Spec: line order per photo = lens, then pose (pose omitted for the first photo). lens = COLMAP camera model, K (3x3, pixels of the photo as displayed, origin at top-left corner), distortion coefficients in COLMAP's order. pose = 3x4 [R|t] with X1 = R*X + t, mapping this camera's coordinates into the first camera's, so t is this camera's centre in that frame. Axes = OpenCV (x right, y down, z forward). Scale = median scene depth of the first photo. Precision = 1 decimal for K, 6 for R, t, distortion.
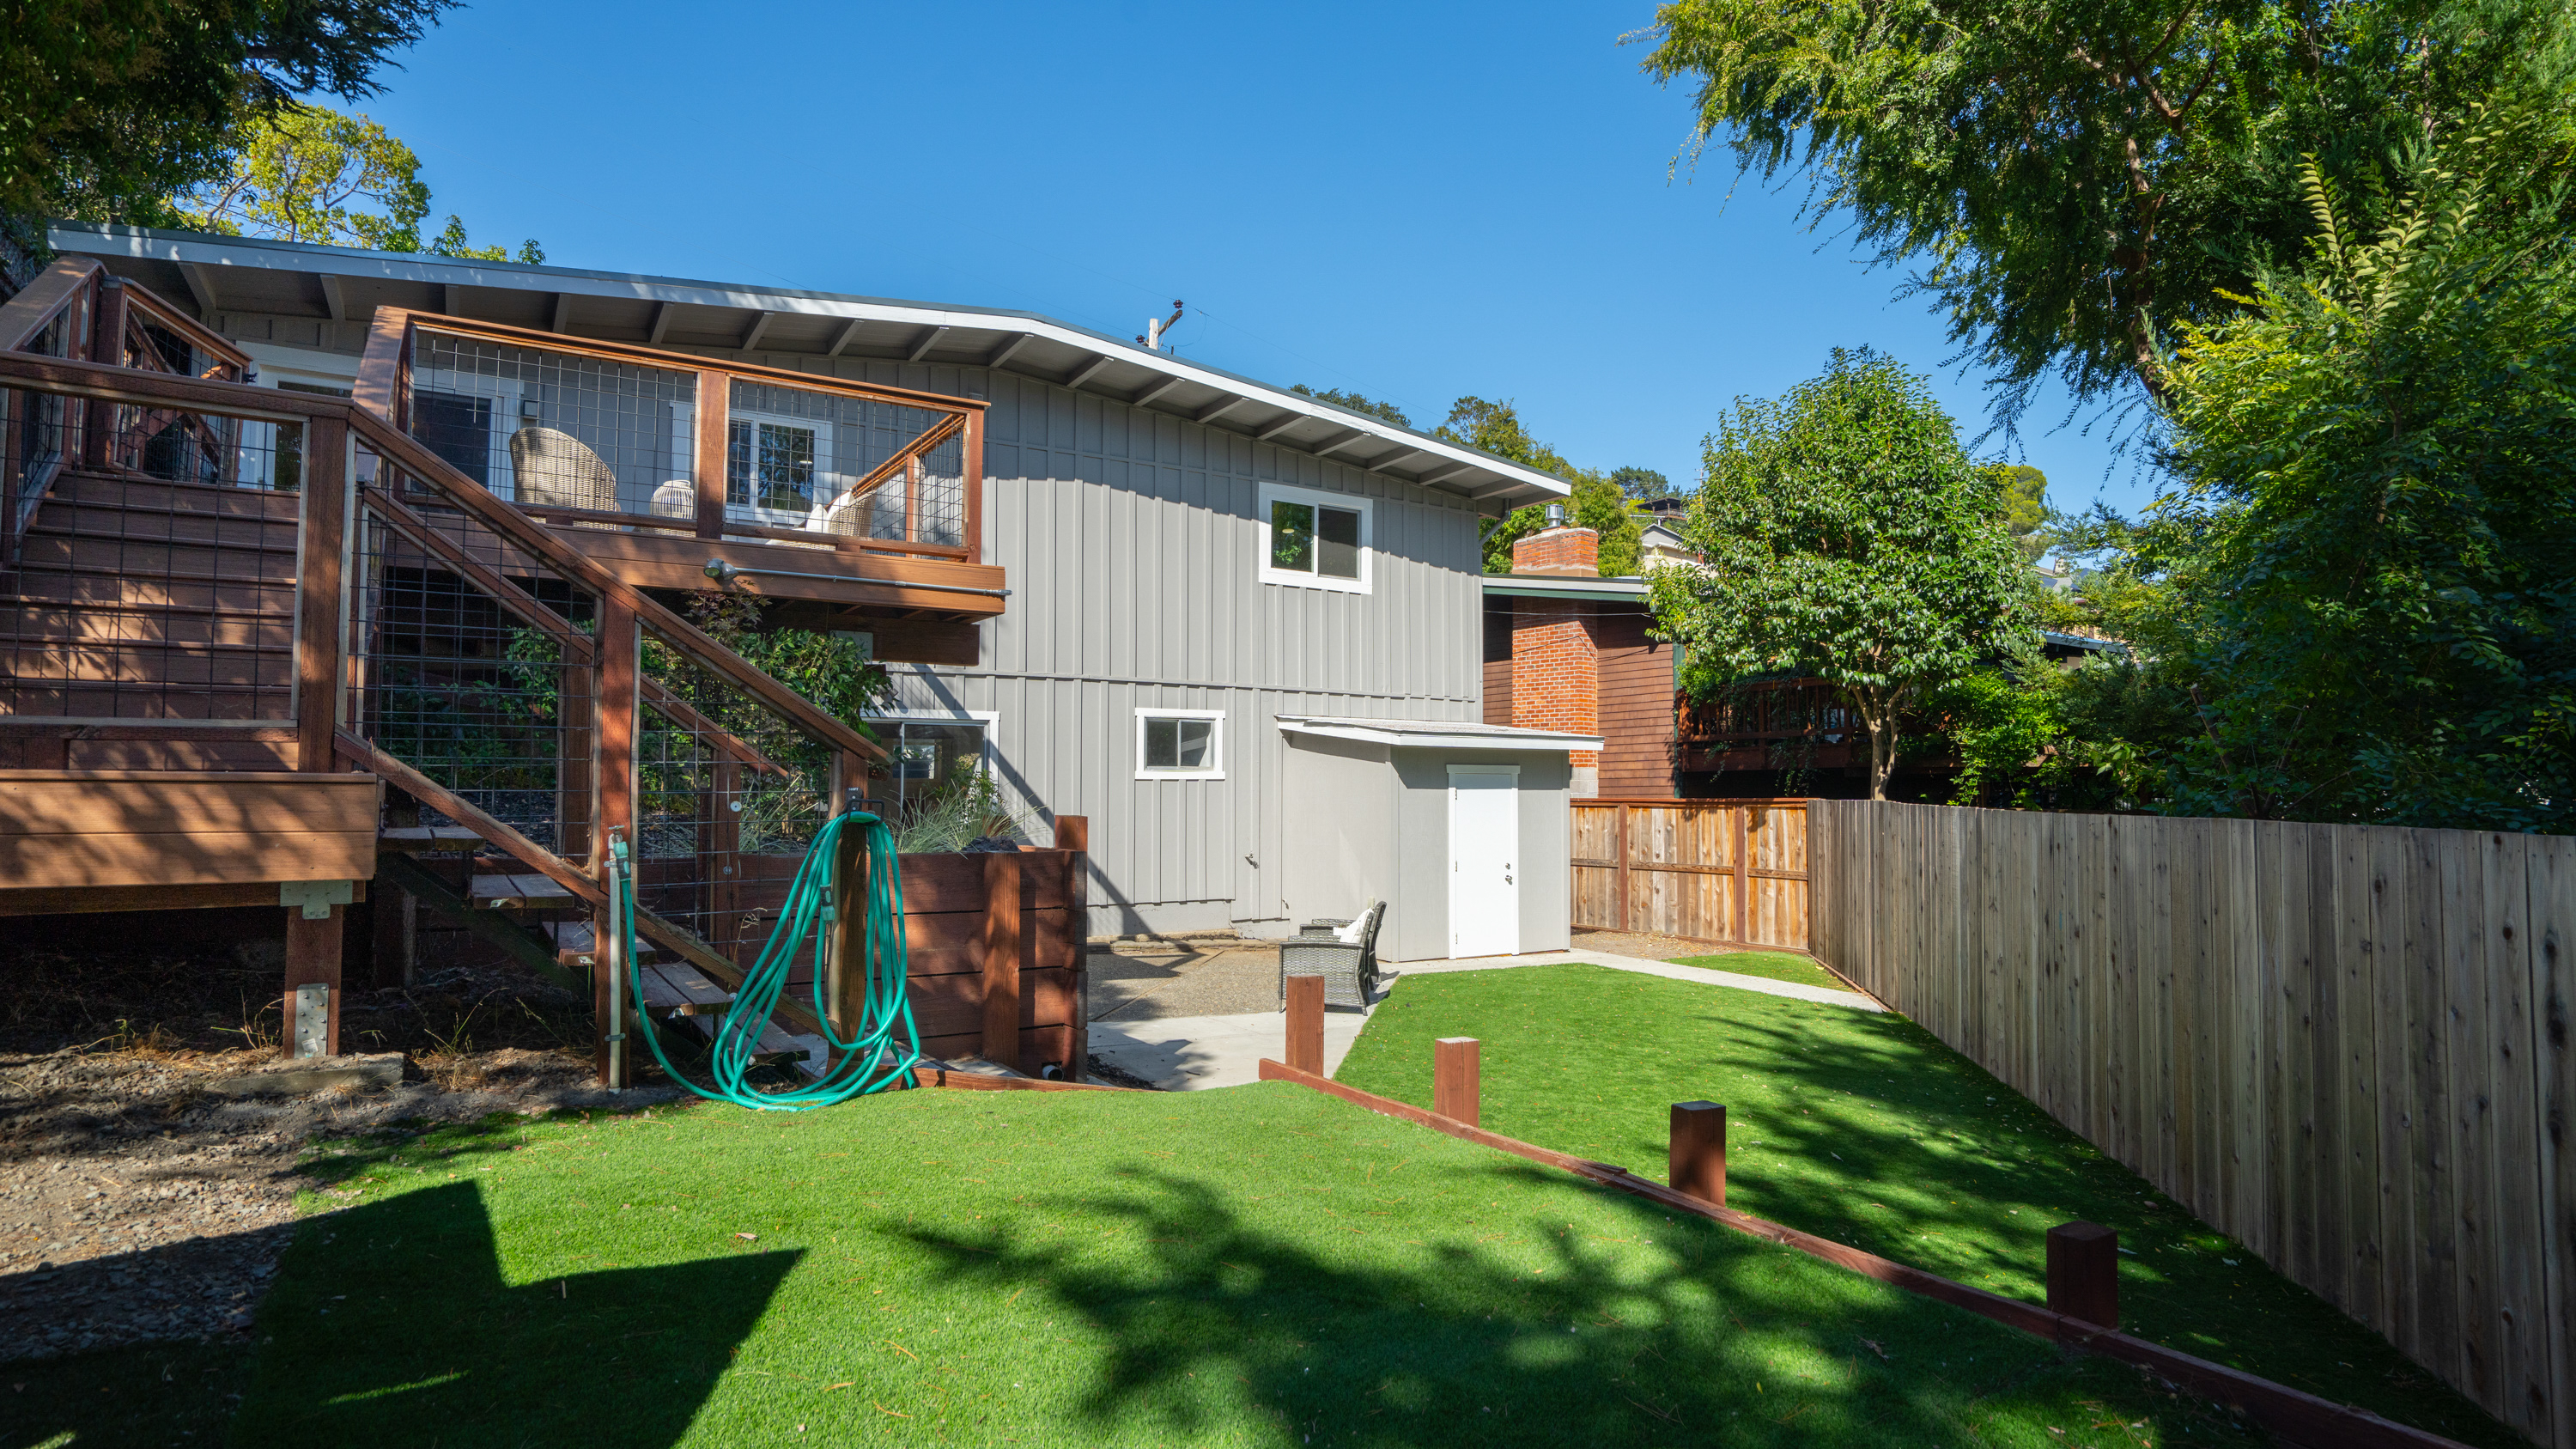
lens RADIAL K [[1351.3, 0, 1275.0], [0, 1351.3, 751.7], [0, 0, 1]] dist [0.020727, 0.000241]
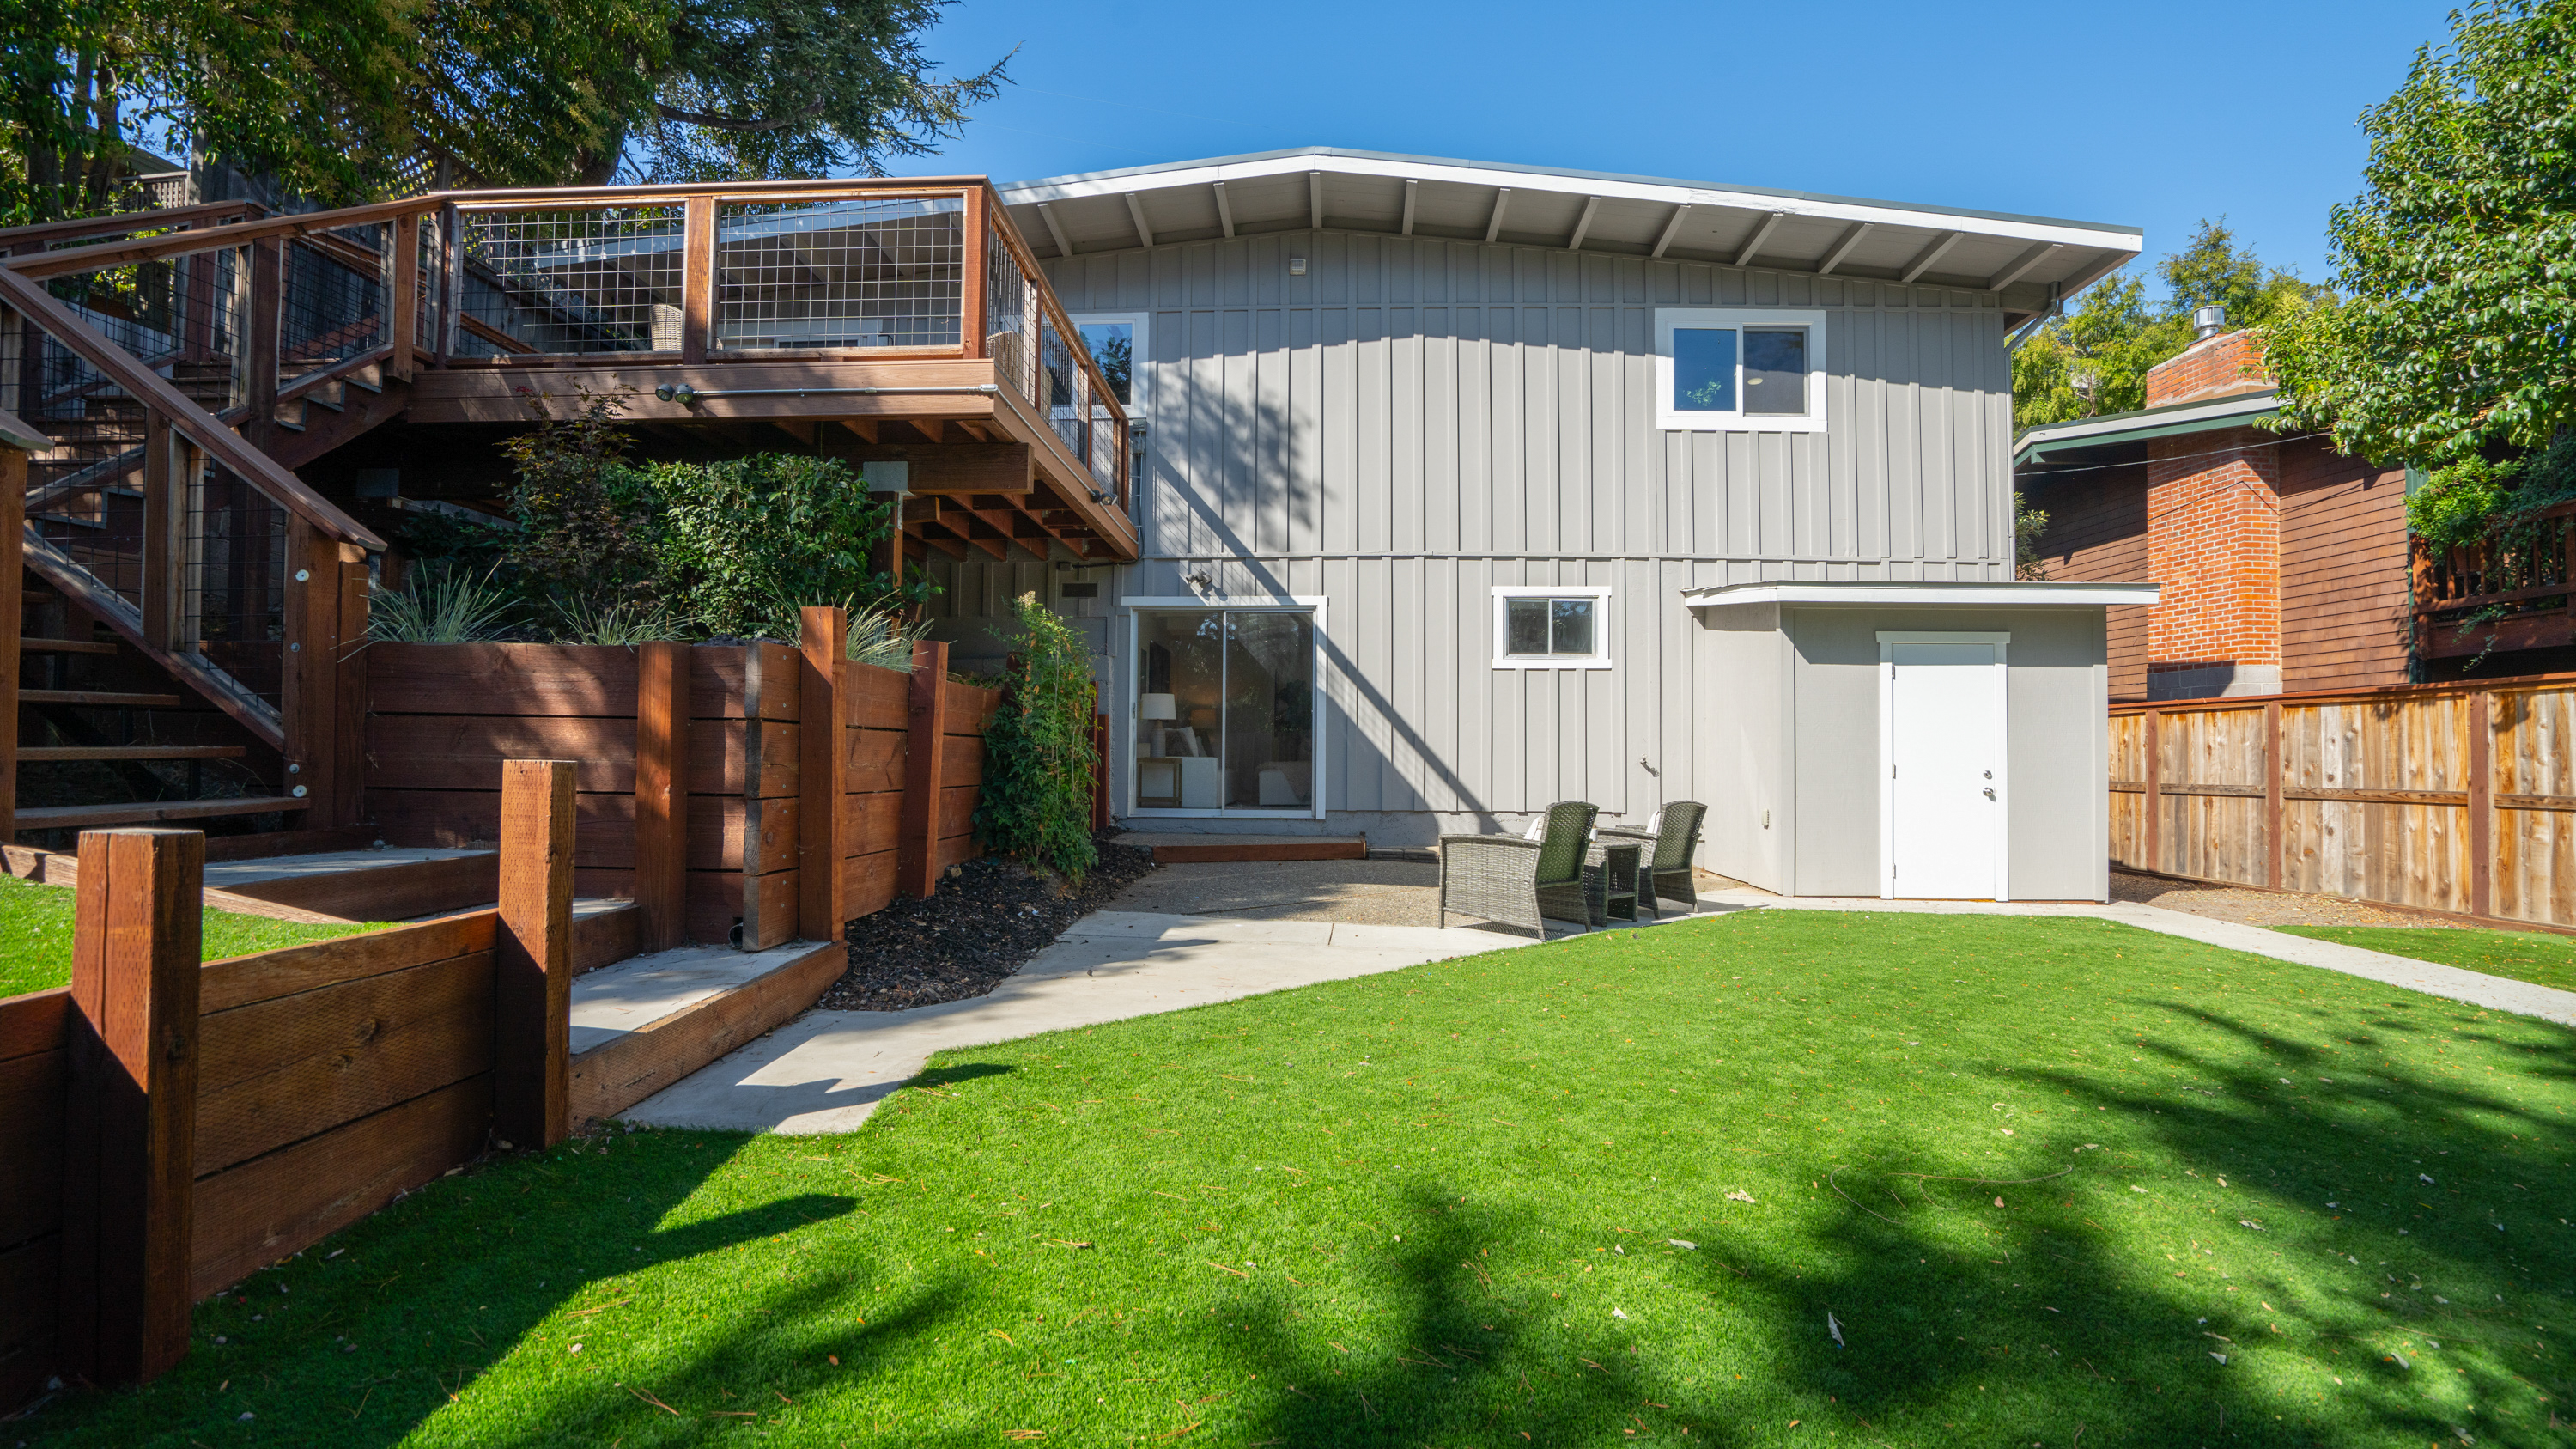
lens RADIAL K [[1178.3, 0, 1301.6], [0, 1178.3, 735.8], [0, 0, 1]] dist [-0.009276, 0.003685]
pose [[0.830833, -0.003993, -0.556507, 0.201475], [0.007482, 0.999964, 0.003996, 0.055223], [0.556471, -0.007484, 0.830833, 0.273301]]
